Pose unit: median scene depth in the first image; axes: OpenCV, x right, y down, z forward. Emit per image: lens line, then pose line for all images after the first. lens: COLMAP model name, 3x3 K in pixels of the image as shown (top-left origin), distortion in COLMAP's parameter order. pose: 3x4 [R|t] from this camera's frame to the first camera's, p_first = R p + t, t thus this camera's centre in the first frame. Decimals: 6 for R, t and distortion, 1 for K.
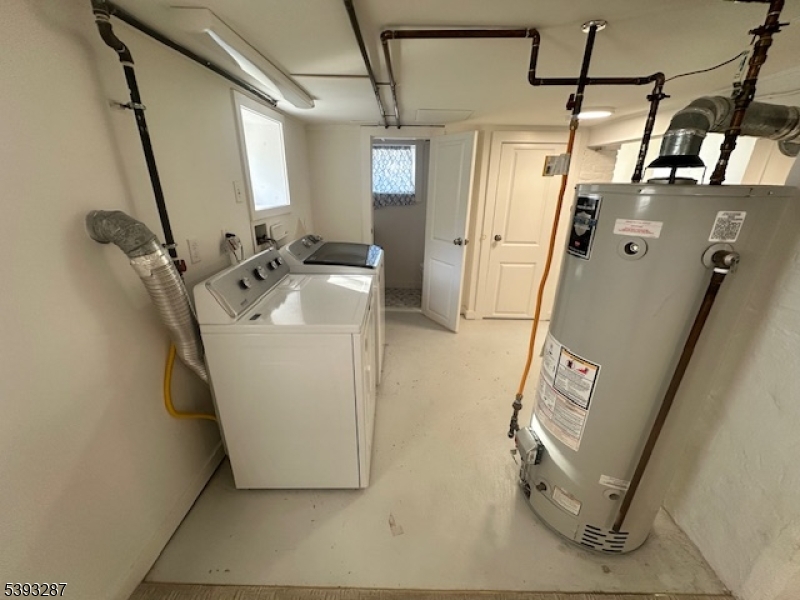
lens RADIAL K [[324.3, 0, 400.0], [0, 324.3, 300.0], [0, 0, 1]] dist [-0.002467, -0.000274]
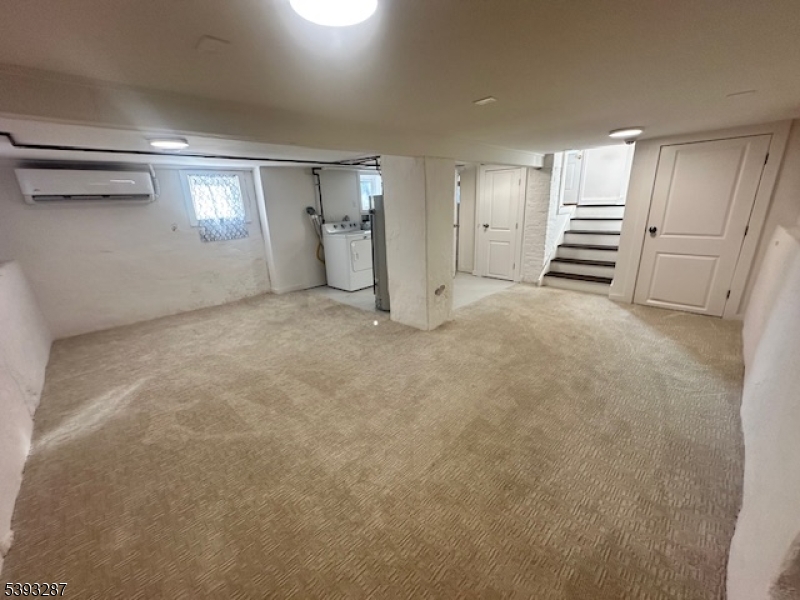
lens RADIAL K [[324.3, 0, 400.0], [0, 324.3, 300.0], [0, 0, 1]] dist [-0.002467, -0.000274]
pose [[0.703811, 0.160712, -0.691970, 1.565201], [-0.201431, 0.979243, 0.022554, 0.309379], [0.681231, 0.123510, 0.721574, -0.619530]]
